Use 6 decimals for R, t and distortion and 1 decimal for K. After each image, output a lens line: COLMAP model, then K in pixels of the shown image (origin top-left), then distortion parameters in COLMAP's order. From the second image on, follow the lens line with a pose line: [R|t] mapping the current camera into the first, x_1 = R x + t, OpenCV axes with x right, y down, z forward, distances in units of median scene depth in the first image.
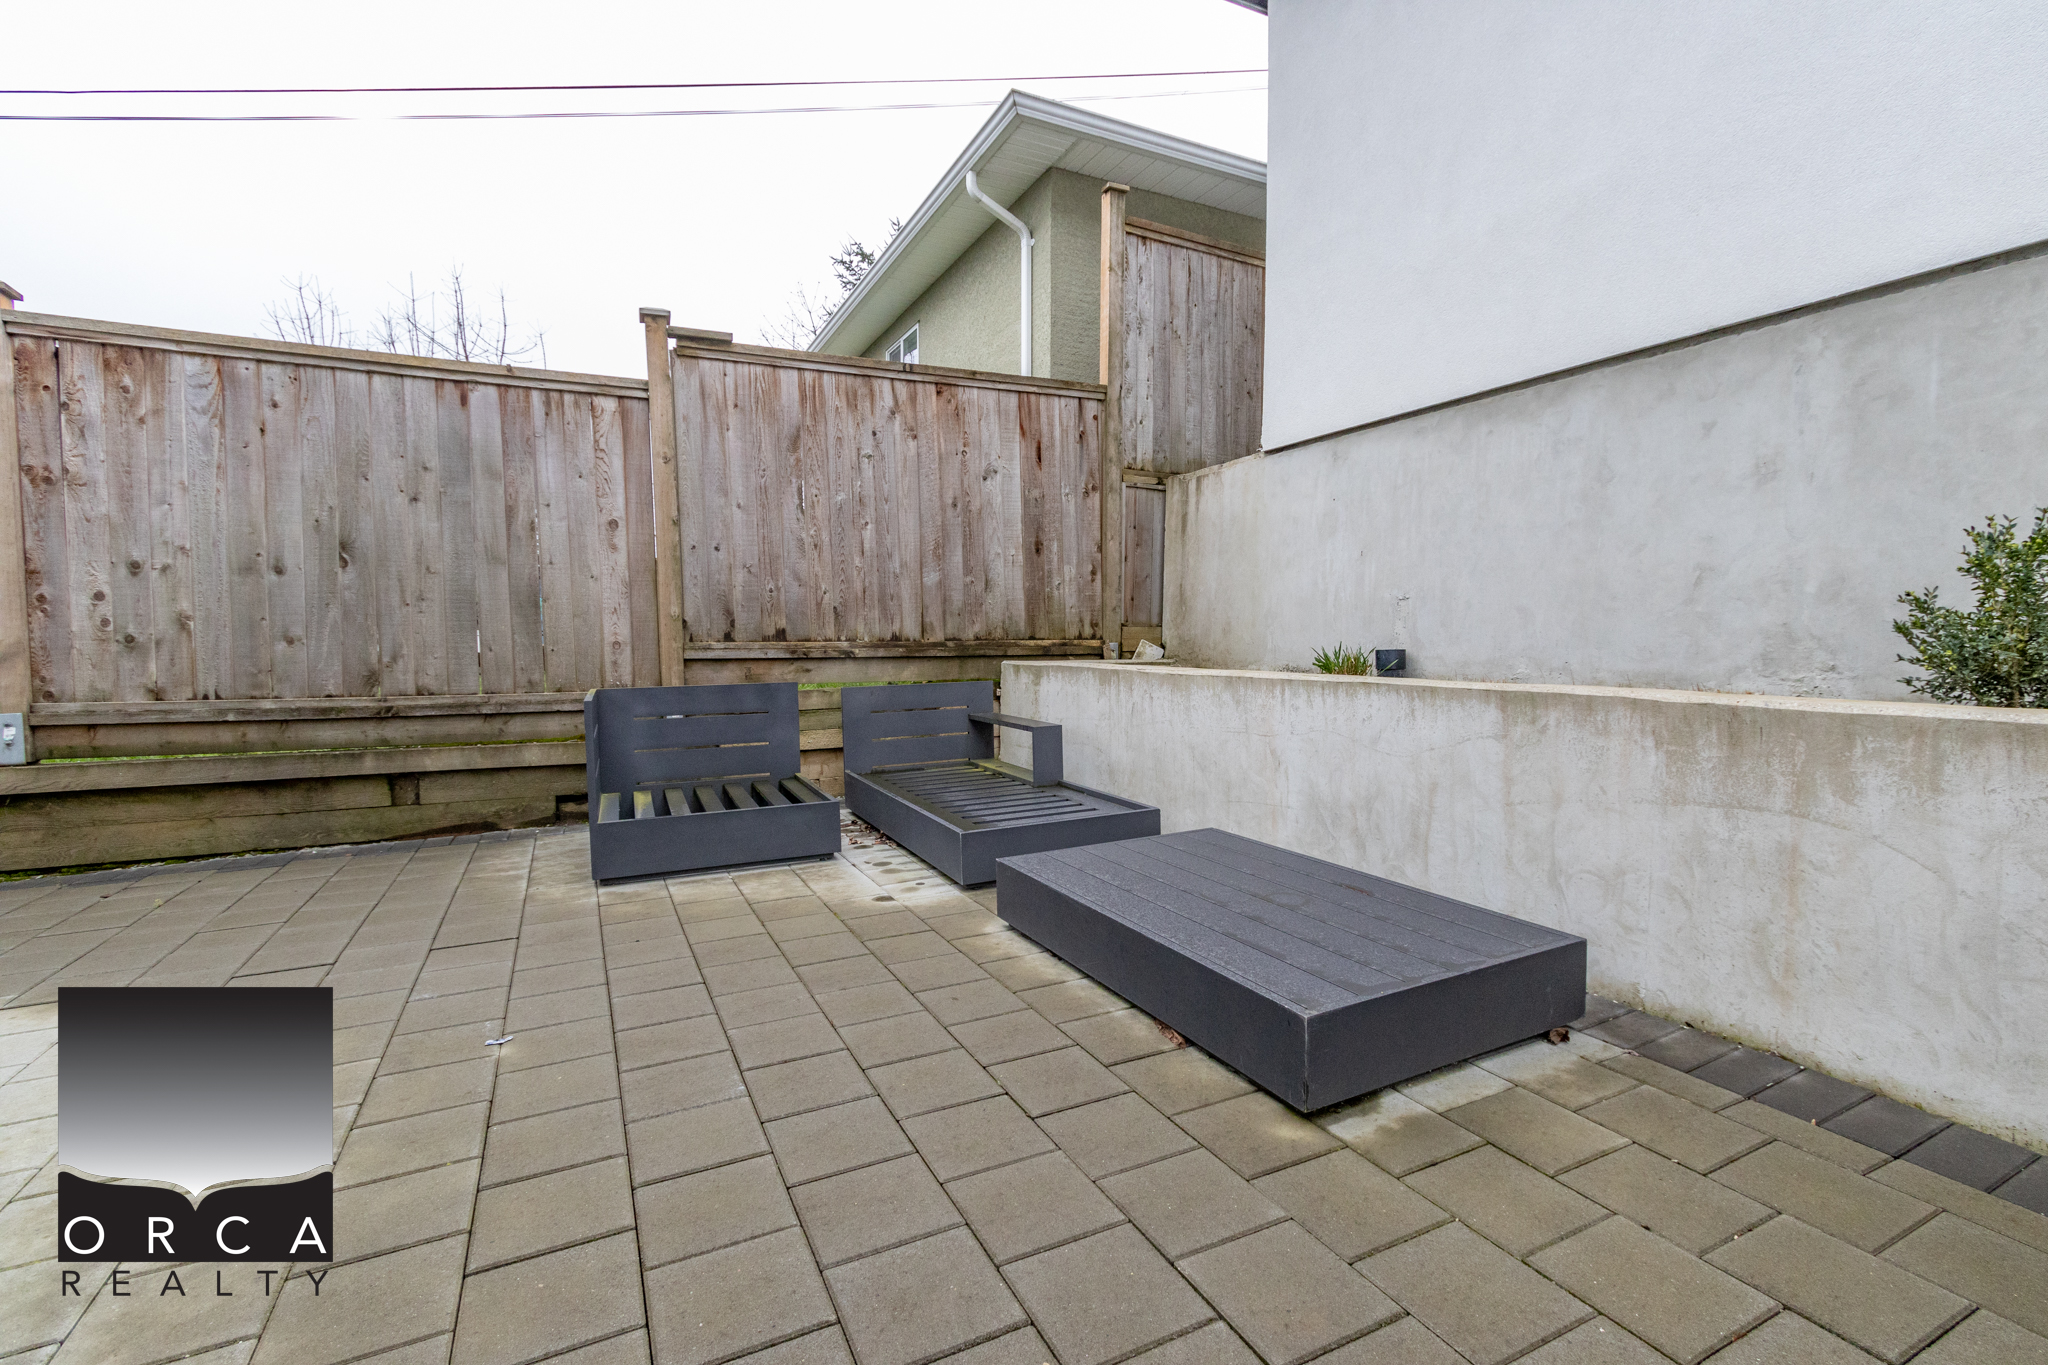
lens RADIAL K [[926.6, 0, 1034.0], [0, 926.6, 689.4], [0, 0, 1]] dist [0.003010, 0.000161]
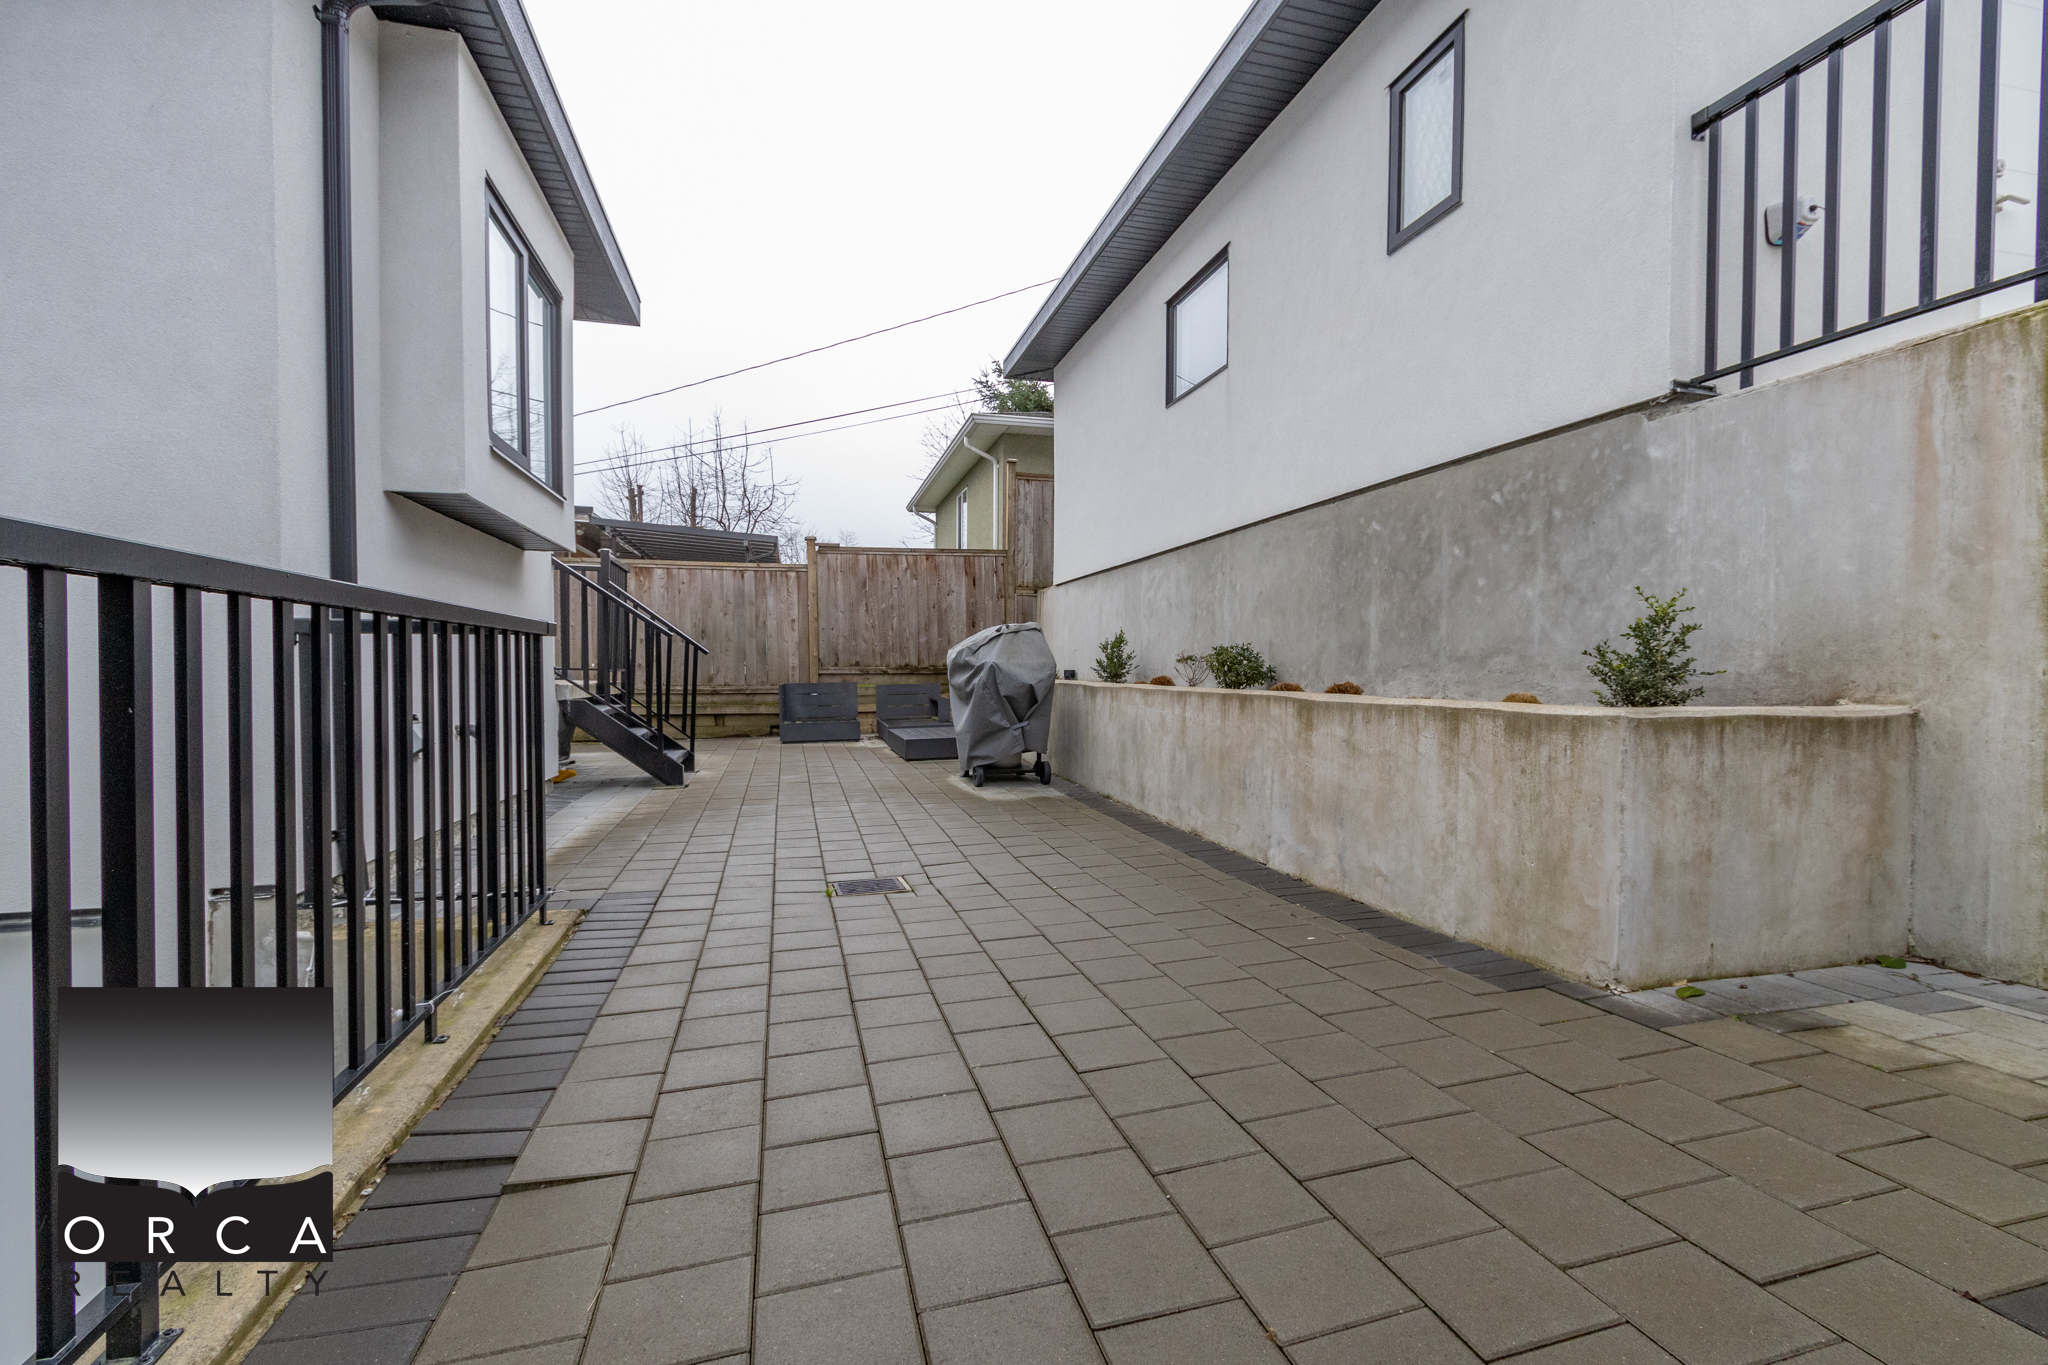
lens RADIAL K [[926.6, 0, 1019.0], [0, 926.6, 681.2], [0, 0, 1]] dist [0.003010, 0.000161]
pose [[0.973967, 0.005110, -0.226633, 0.706499], [-0.014422, 0.999117, -0.039451, 0.078024], [0.226232, 0.041693, 0.973181, -1.292890]]
